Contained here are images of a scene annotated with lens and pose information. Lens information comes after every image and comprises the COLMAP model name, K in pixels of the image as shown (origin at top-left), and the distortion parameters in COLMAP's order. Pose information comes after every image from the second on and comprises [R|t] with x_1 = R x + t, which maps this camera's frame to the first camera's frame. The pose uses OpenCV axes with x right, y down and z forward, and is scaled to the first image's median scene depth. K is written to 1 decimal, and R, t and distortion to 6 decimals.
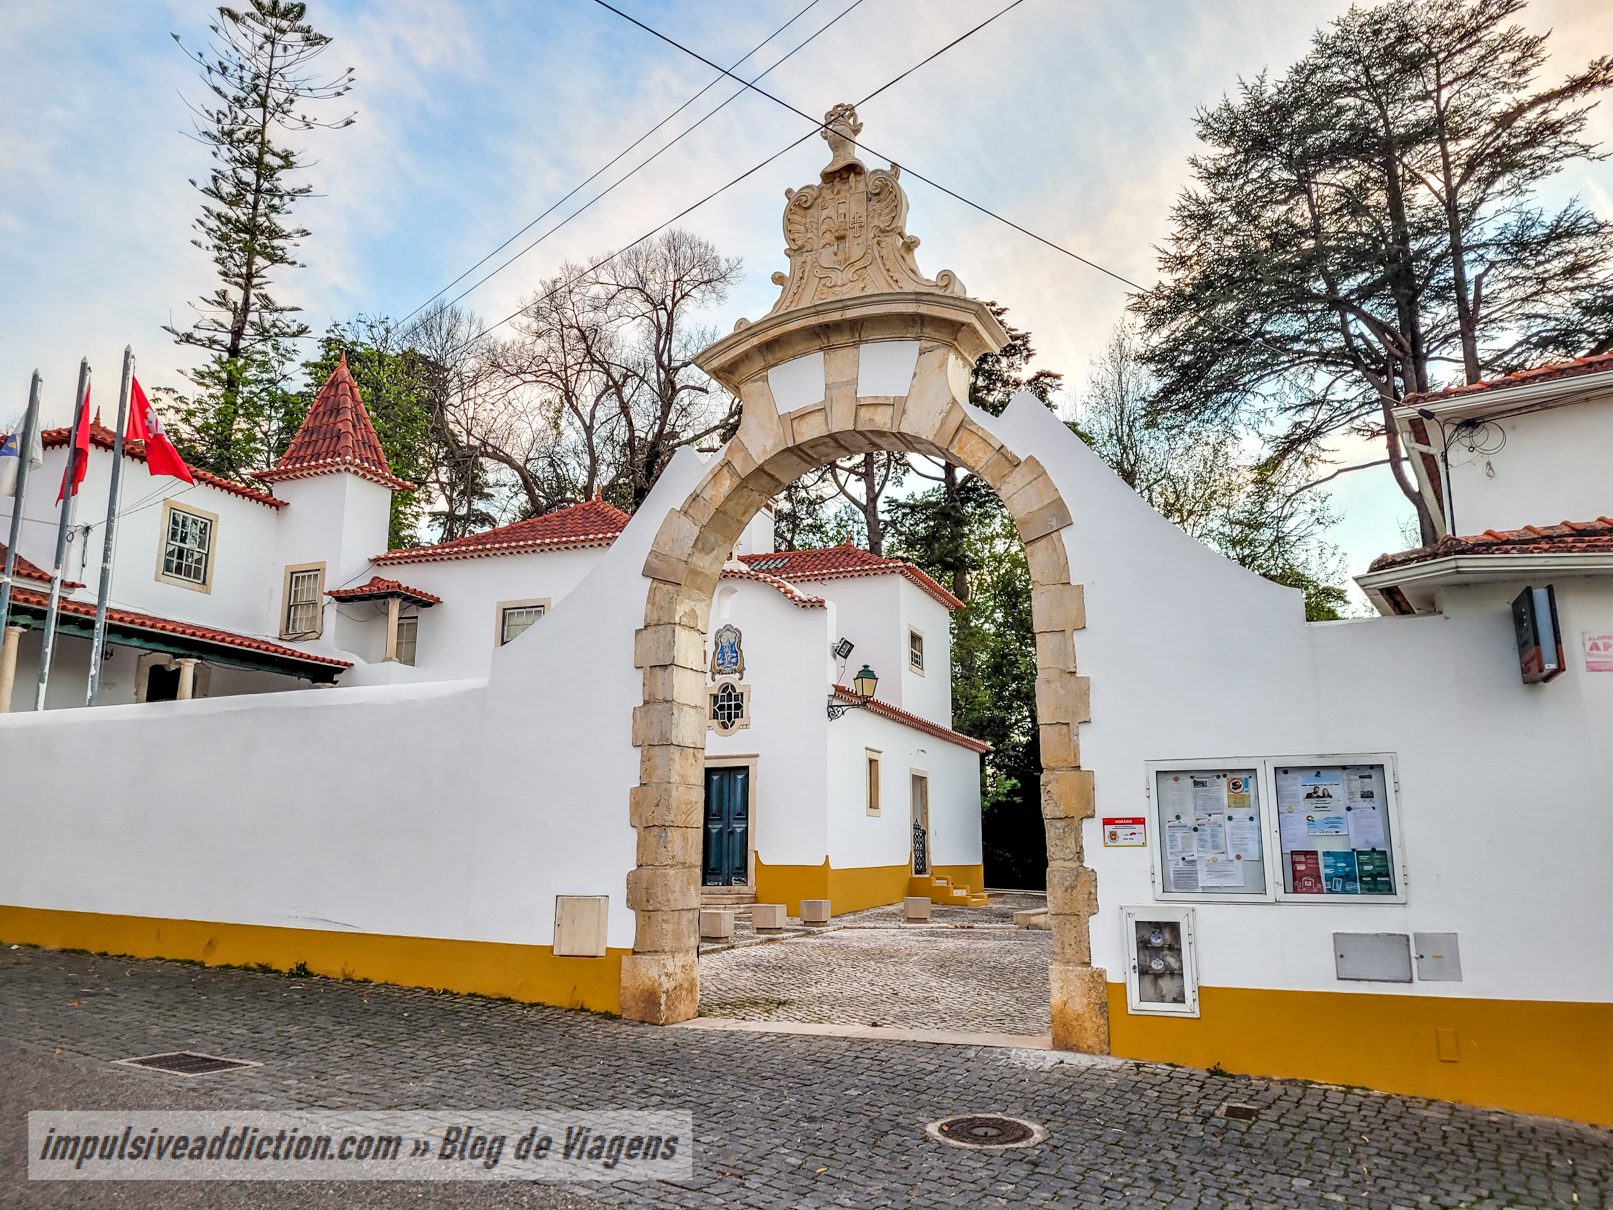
lens RADIAL K [[1190.1, 0, 805.7], [0, 1190.1, 603.7], [0, 0, 1]] dist [0.023411, -0.004865]
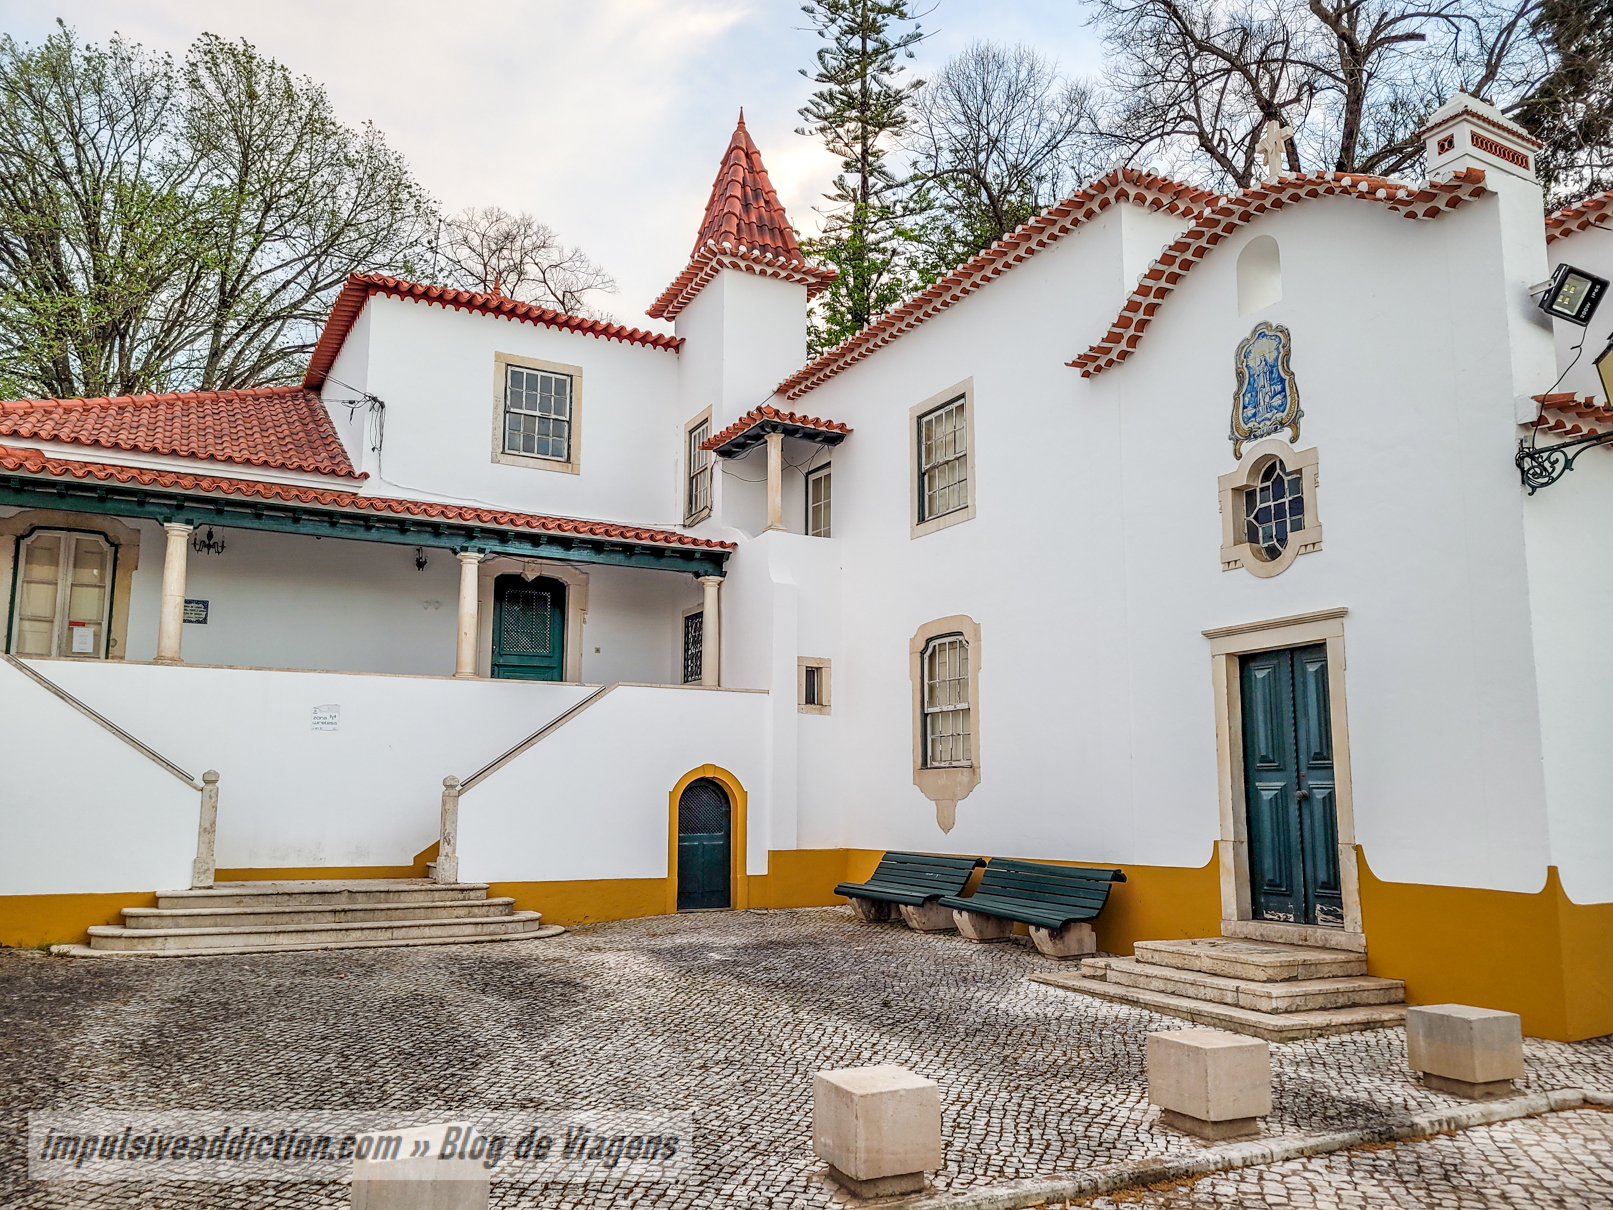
lens RADIAL K [[1190.1, 0, 816.7], [0, 1190.1, 631.2], [0, 0, 1]] dist [0.023411, -0.004865]
pose [[0.748966, -0.089800, -0.656495, 0.087692], [0.130016, 0.991430, 0.012715, 0.100170], [0.649727, -0.094878, 0.754223, 0.547790]]
